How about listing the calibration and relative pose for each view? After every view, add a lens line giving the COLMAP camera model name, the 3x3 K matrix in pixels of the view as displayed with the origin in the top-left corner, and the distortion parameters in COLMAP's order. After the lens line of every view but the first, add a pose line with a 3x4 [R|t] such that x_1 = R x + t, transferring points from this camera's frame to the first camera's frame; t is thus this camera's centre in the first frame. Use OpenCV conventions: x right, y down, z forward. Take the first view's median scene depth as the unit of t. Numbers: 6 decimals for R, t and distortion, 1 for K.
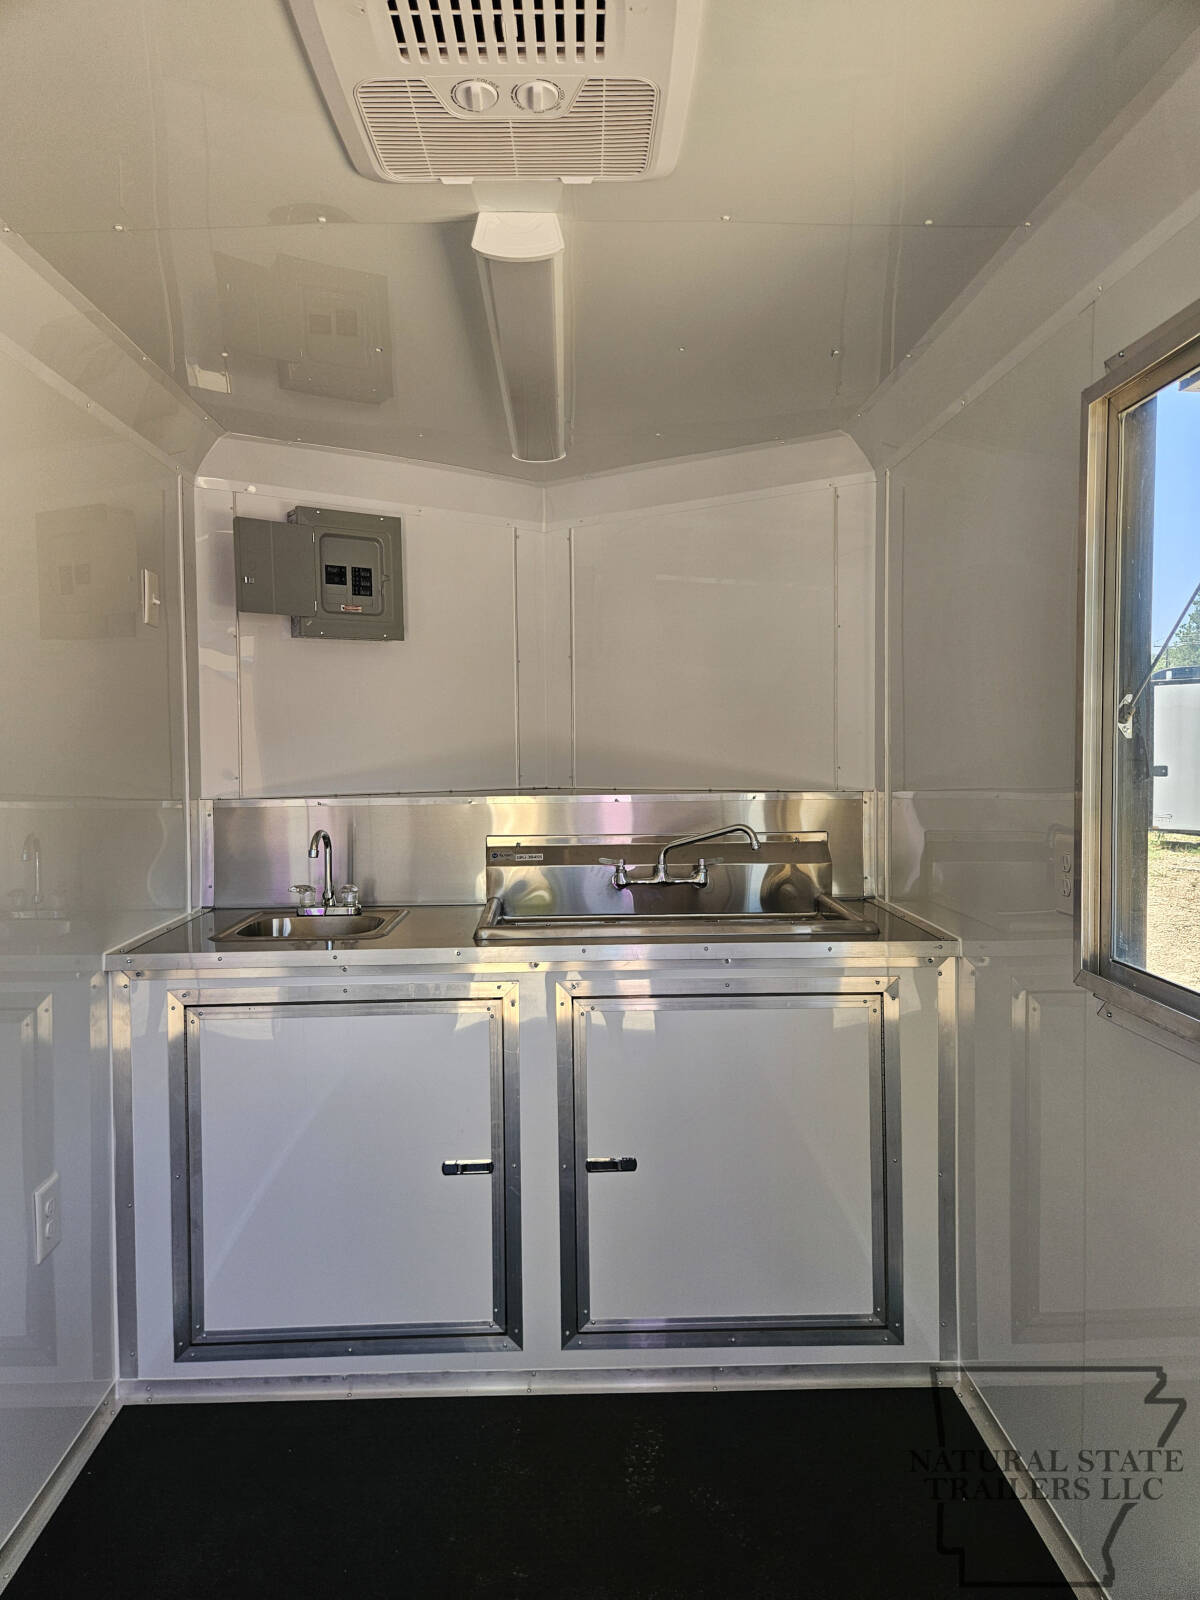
lens RADIAL K [[1087.6, 0, 595.7], [0, 1087.6, 805.5], [0, 0, 1]] dist [0.056848, -0.021036]
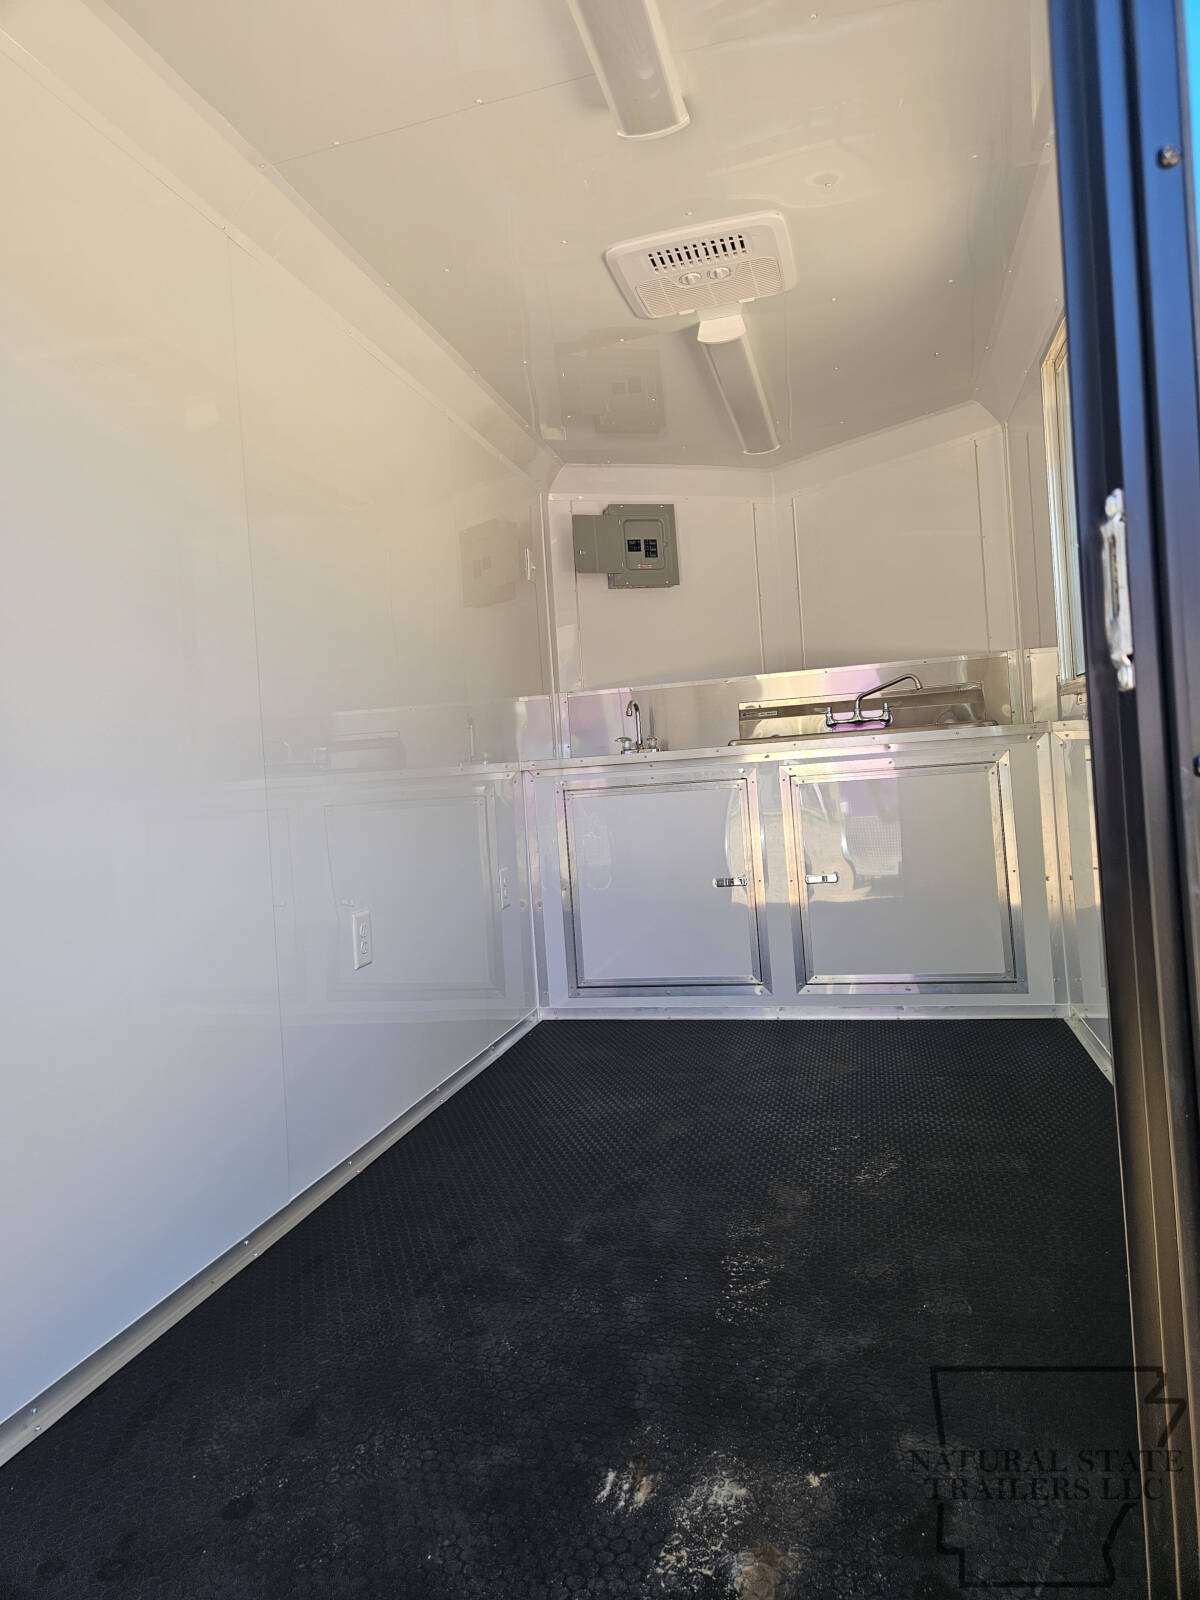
lens RADIAL K [[1087.6, 0, 588.8], [0, 1087.6, 788.2], [0, 0, 1]] dist [0.056848, -0.021036]
pose [[0.959294, -0.058489, -0.276286, 0.114251], [0.048673, 0.997920, -0.042258, 0.207246], [0.278183, 0.027090, 0.960146, -0.523780]]
